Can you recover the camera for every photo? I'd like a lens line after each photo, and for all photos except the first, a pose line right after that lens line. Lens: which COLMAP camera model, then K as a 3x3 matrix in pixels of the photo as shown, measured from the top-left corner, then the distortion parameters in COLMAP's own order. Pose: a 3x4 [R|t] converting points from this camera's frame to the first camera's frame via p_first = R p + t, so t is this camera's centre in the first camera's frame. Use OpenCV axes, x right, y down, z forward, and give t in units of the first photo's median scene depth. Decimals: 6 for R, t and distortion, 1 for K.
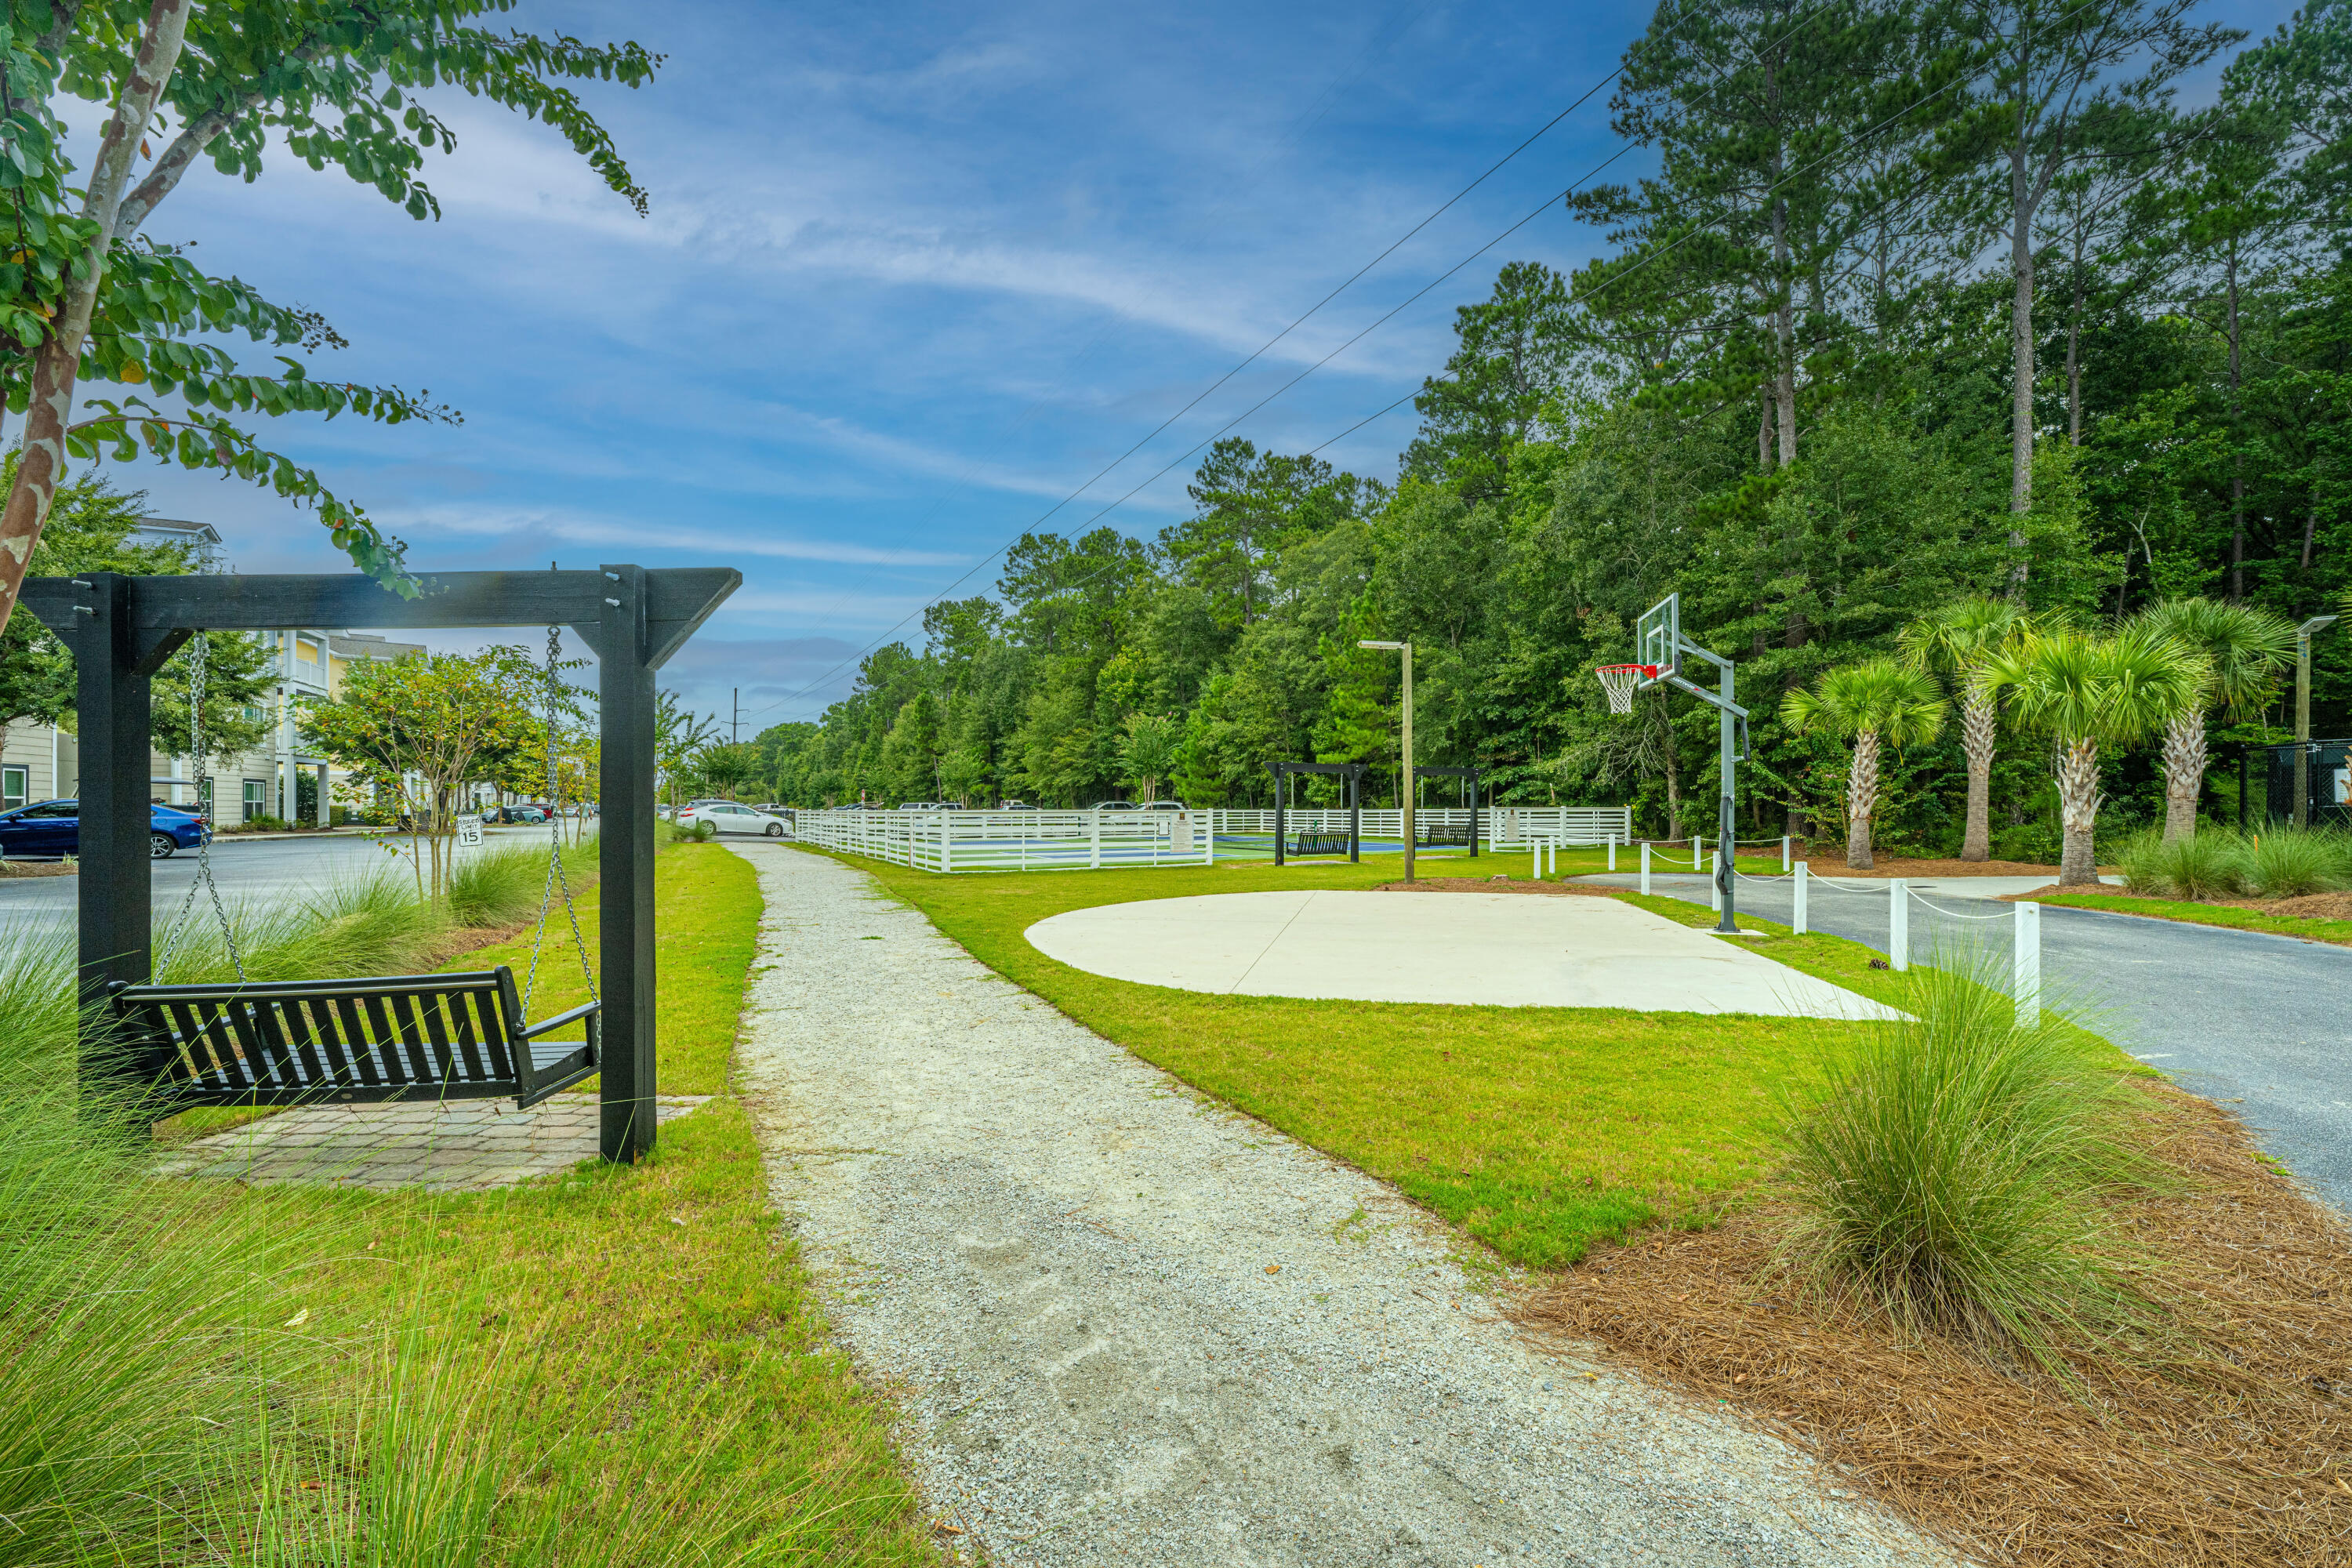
lens RADIAL K [[955.0, 0, 1176.3], [0, 955.0, 788.9], [0, 0, 1]] dist [-0.001689, 0.000513]
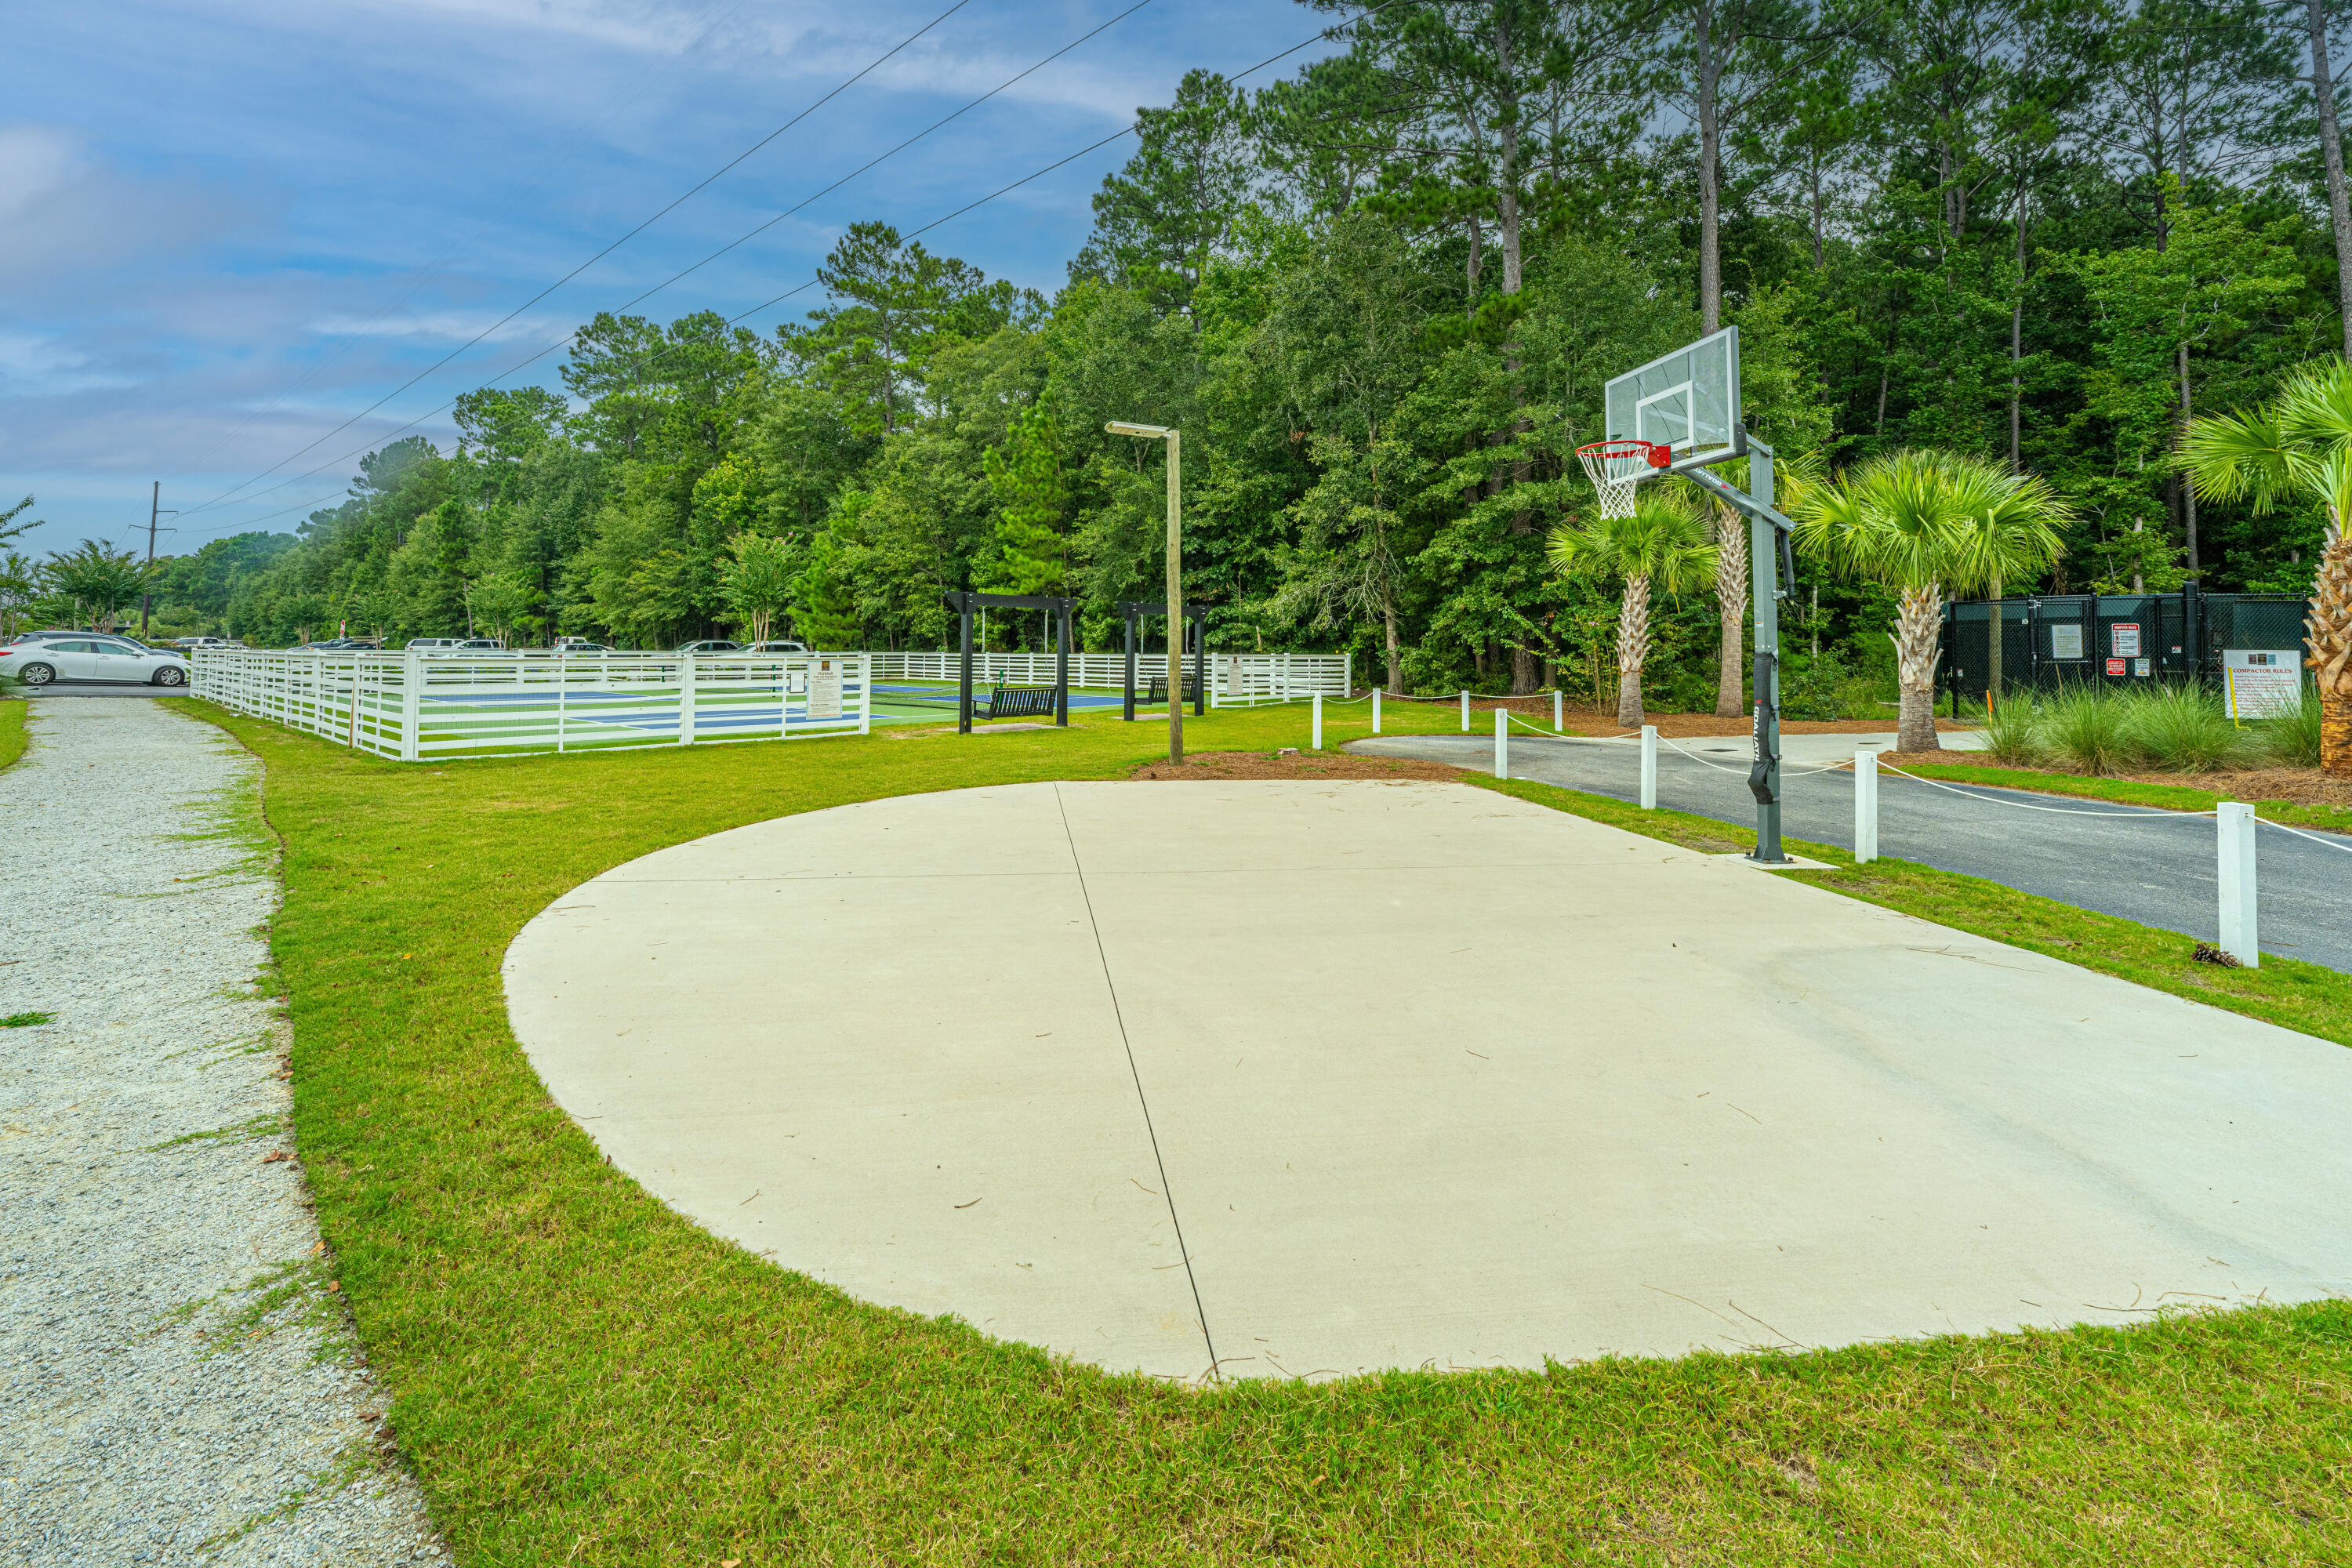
lens RADIAL K [[955.0, 0, 1155.7], [0, 955.0, 611.0], [0, 0, 1]] dist [-0.001689, 0.000513]
pose [[0.931425, 0.021221, 0.363314, -0.013591], [-0.014574, 0.999673, -0.021028, -0.000106], [-0.363641, 0.014291, 0.931430, 0.146207]]
